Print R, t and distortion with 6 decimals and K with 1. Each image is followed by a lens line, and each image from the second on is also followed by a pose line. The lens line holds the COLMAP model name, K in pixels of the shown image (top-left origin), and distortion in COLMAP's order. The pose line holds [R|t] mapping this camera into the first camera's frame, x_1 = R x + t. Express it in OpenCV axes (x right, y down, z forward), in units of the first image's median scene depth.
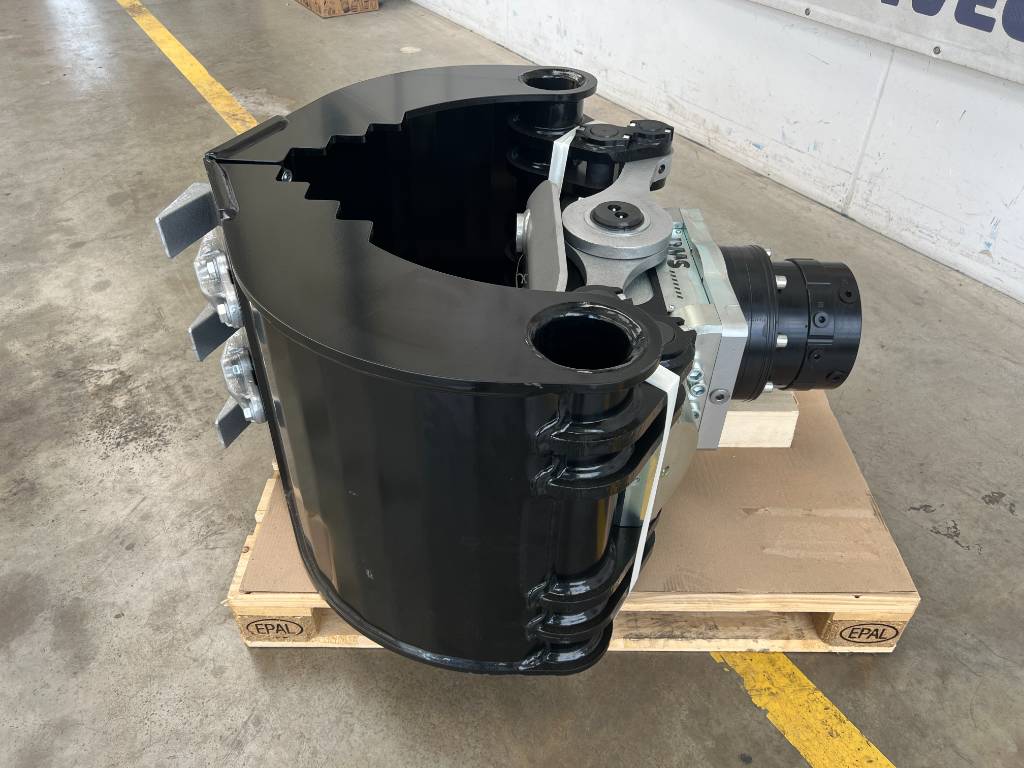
lens RADIAL K [[773.2, 0, 516.5], [0, 773.2, 391.3], [0, 0, 1]] dist [0.051872, -0.062975]
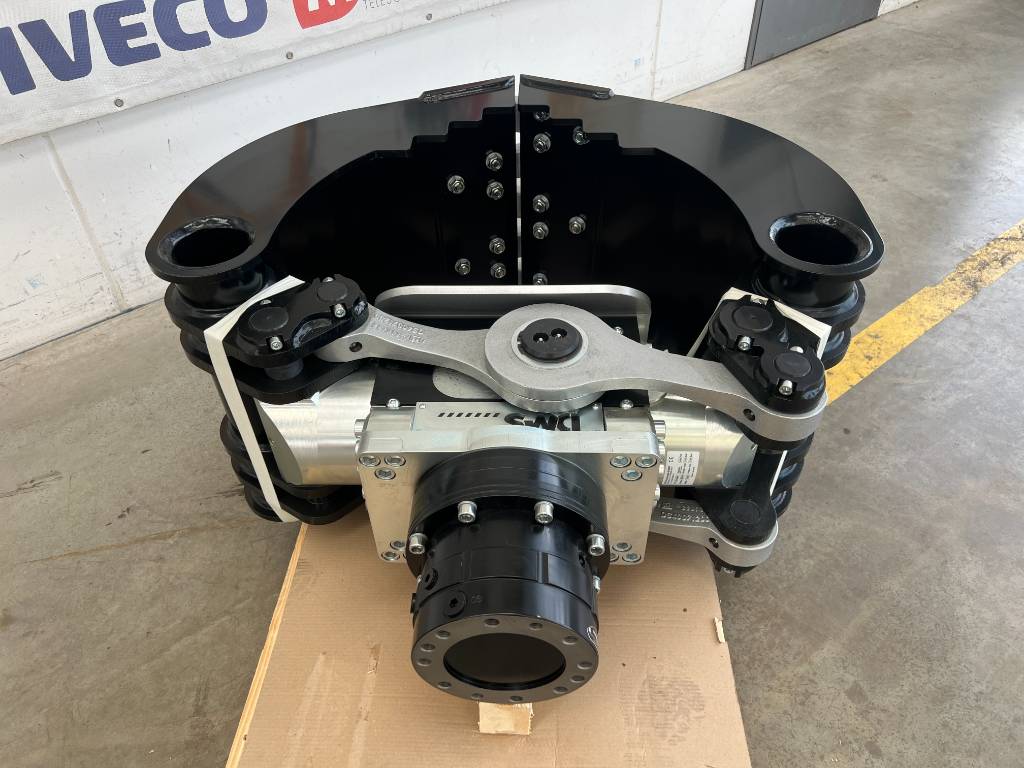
lens RADIAL K [[766.4, 0, 508.7], [0, 766.4, 389.3], [0, 0, 1]] dist [0.051094, -0.056143]
pose [[-0.111028, -0.669551, 0.734421, -0.438497], [0.661455, 0.501749, 0.557427, -0.539735], [-0.741721, 0.547677, 0.387169, 0.578662]]
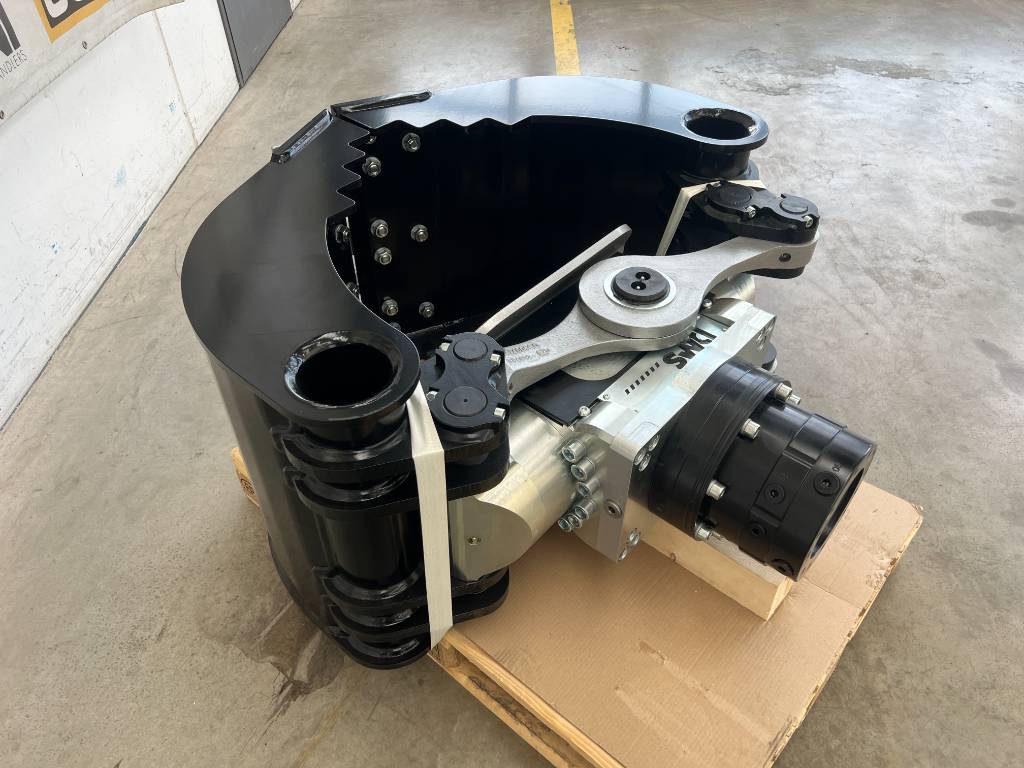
lens RADIAL K [[765.1, 0, 514.7], [0, 765.1, 392.0], [0, 0, 1]] dist [0.055789, -0.061755]
pose [[-0.841097, -0.355164, 0.407940, -0.178491], [0.362173, 0.190360, 0.912466, -0.824611], [-0.401730, 0.915217, -0.031480, 0.919251]]
